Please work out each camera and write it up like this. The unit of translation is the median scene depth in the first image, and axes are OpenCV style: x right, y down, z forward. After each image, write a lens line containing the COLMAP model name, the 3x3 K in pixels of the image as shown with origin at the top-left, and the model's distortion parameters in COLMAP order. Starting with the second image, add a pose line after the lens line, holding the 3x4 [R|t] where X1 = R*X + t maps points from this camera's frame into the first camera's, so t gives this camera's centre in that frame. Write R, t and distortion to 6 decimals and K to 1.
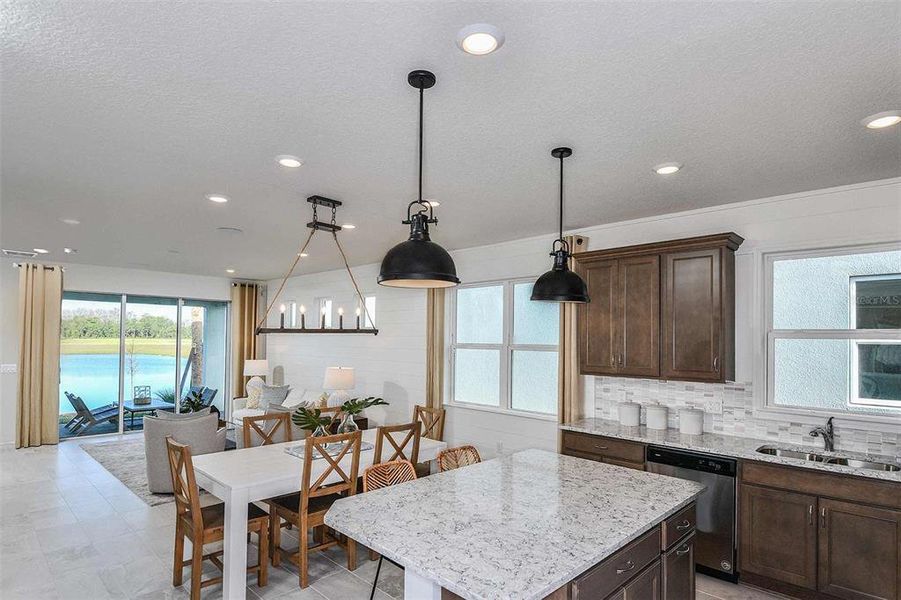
lens RADIAL K [[478.0, 0, 458.7], [0, 478.0, 327.9], [0, 0, 1]] dist [-0.006741, -0.007521]
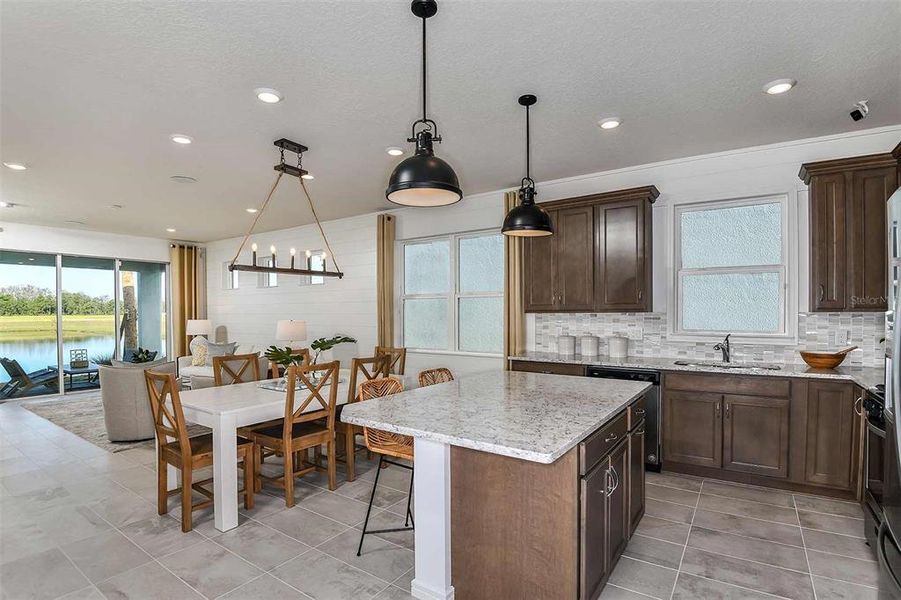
lens RADIAL K [[436.8, 0, 453.3], [0, 436.8, 315.9], [0, 0, 1]] dist [-0.040728, -0.004209]
pose [[0.985462, -0.018904, 0.168842, -0.100202], [0.012839, 0.999235, 0.036943, 0.073121], [-0.169411, -0.034238, 0.984951, 0.008130]]
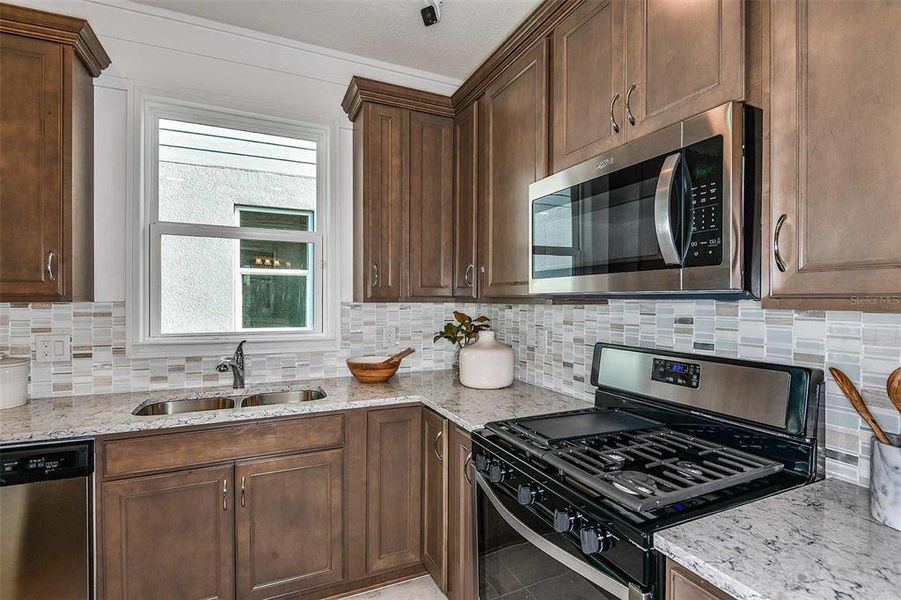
lens RADIAL K [[433.8, 0, 446.4], [0, 433.8, 303.3], [0, 0, 1]] dist [-0.003693, -0.003132]
pose [[0.376883, -0.021187, 0.926019, 0.245581], [-0.020481, 0.999303, 0.031199, 0.086666], [-0.926034, -0.030724, 0.376186, 0.390300]]
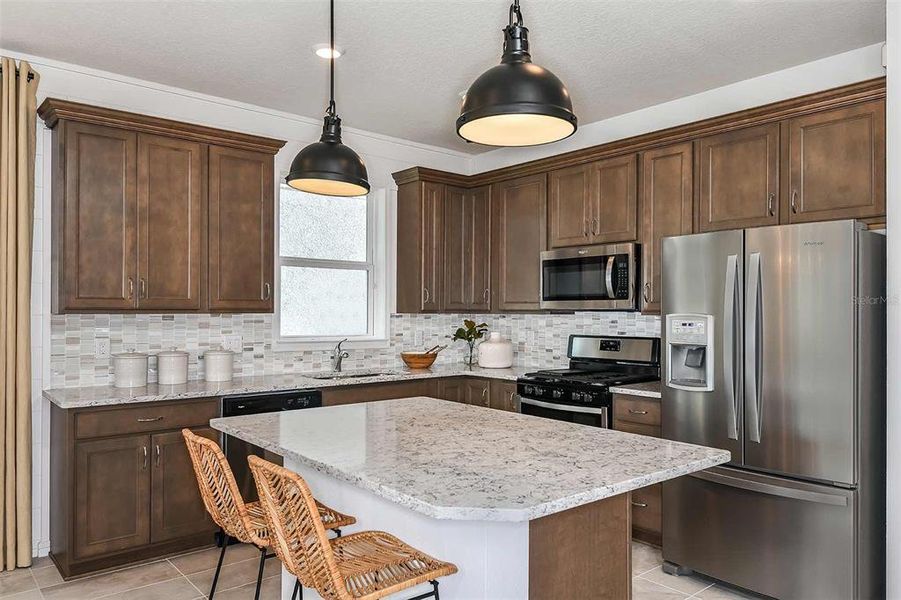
lens RADIAL K [[643.1, 0, 437.6], [0, 643.1, 309.5], [0, 0, 1]] dist [0.000689, 0.008544]
pose [[0.116006, -0.009098, 0.993207, -0.528611], [-0.026554, 0.999572, 0.012258, 0.081032], [-0.992894, -0.027796, 0.115715, 0.523131]]
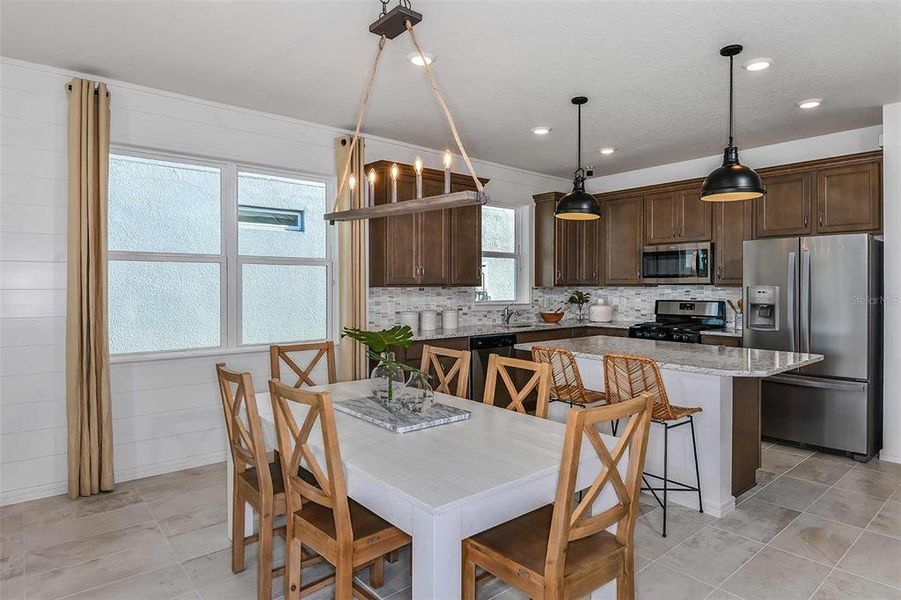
lens RADIAL K [[526.1, 0, 436.4], [0, 526.1, 287.7], [0, 0, 1]] dist [0.004040, -0.006209]
pose [[0.113931, -0.015248, 0.993372, -0.908699], [-0.023397, 0.999564, 0.018026, 0.088135], [-0.993213, -0.025295, 0.113525, 0.883615]]
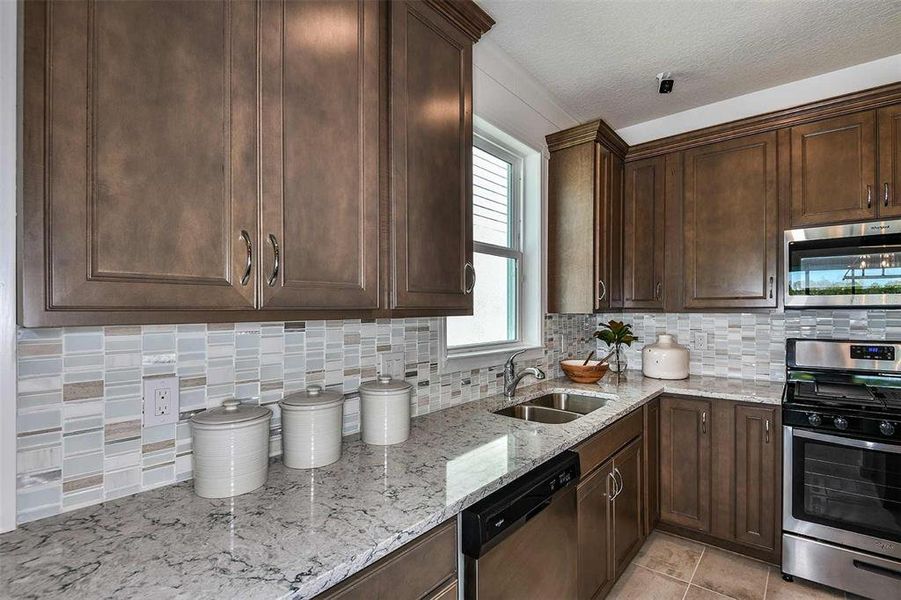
lens RADIAL K [[419.2, 0, 445.4], [0, 419.2, 314.7], [0, 0, 1]] dist [0.002515, -0.000836]
pose [[-0.061120, -0.022873, 0.997868, 0.102114], [-0.021596, 0.999534, 0.021589, 0.098644], [-0.997897, -0.020230, -0.061585, 0.975730]]
